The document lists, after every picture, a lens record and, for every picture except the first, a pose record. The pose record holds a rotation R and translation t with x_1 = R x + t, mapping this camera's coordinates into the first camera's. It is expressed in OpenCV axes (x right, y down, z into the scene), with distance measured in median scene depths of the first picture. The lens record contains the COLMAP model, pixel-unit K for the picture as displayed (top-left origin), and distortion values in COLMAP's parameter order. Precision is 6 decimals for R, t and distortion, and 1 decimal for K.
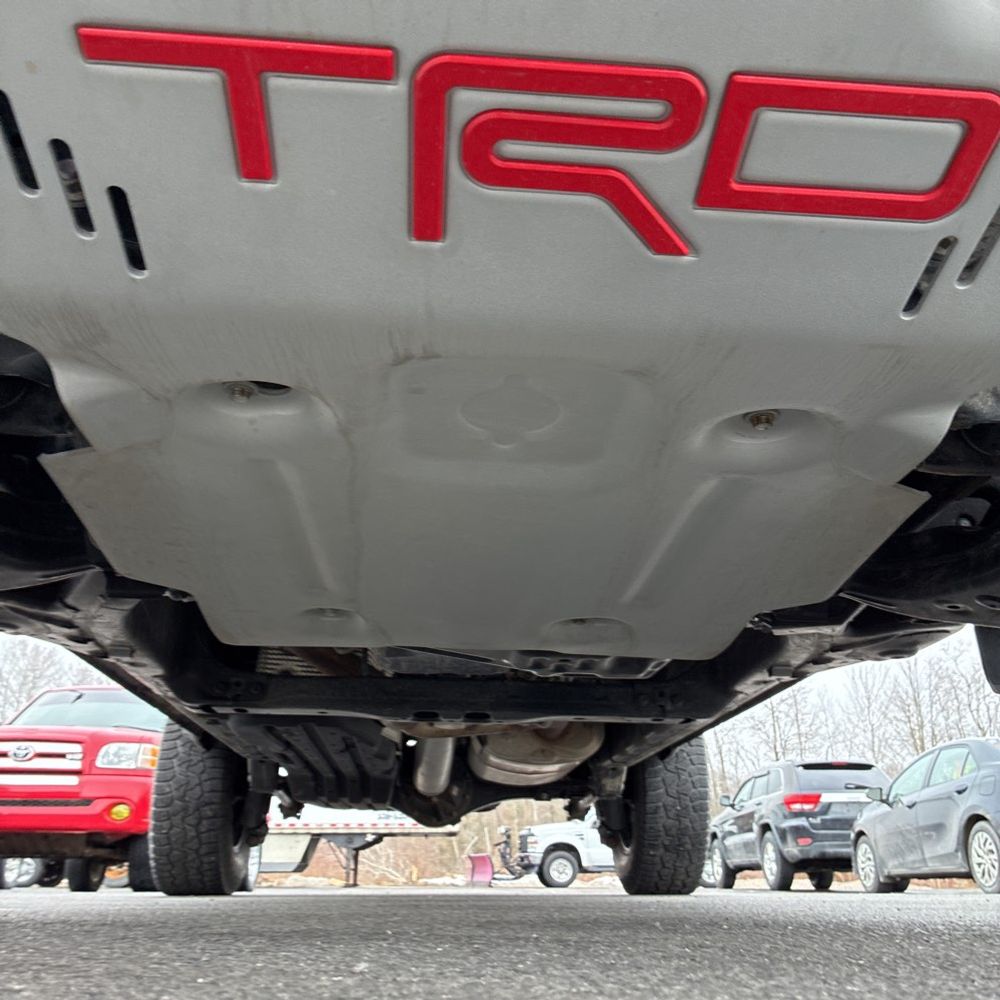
lens RADIAL K [[1012.7, 0, 503.5], [0, 1012.7, 505.9], [0, 0, 1]] dist [0.009680, 0.018470]
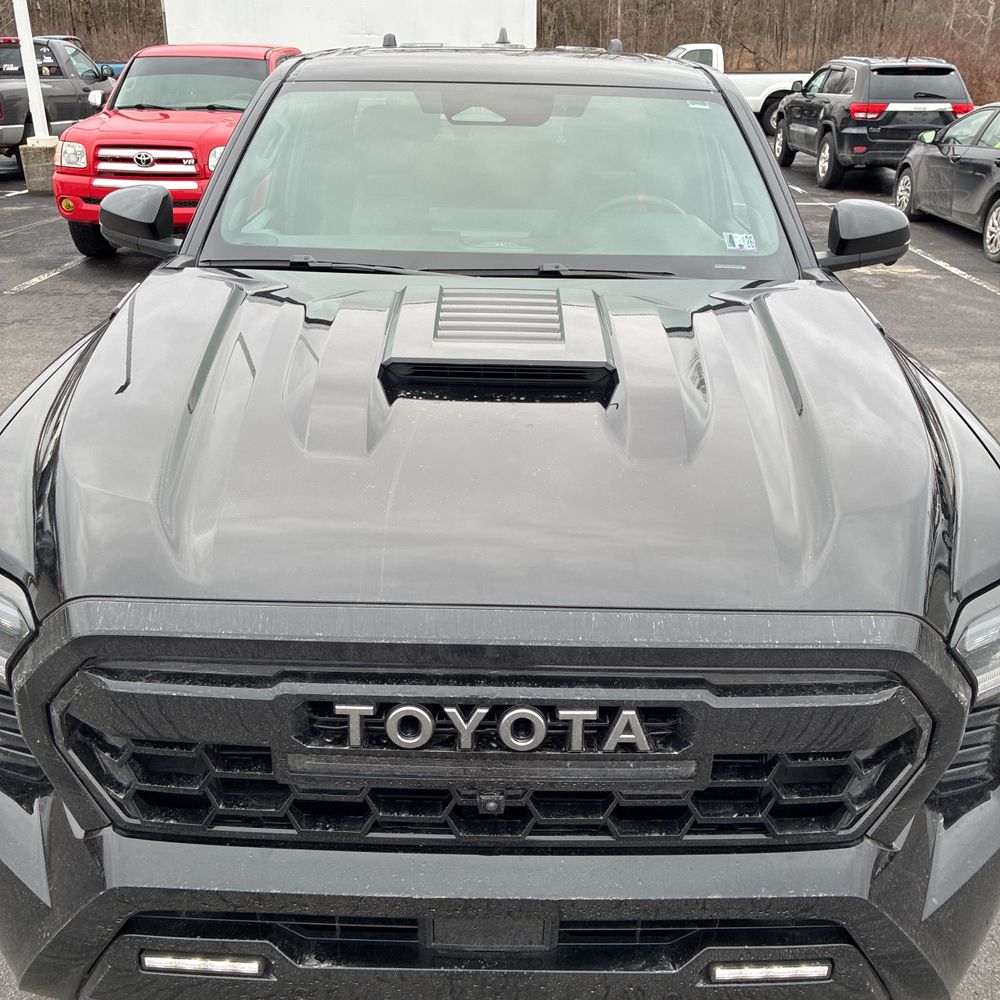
lens RADIAL K [[1010.6, 0, 497.3], [0, 1010.6, 498.0], [0, 0, 1]] dist [0.001339, 0.023067]
pose [[0.996838, 0.042896, -0.066889, 0.008754], [0.016058, 0.715654, 0.698270, -0.147655], [0.077823, -0.697136, 0.712702, -0.025419]]
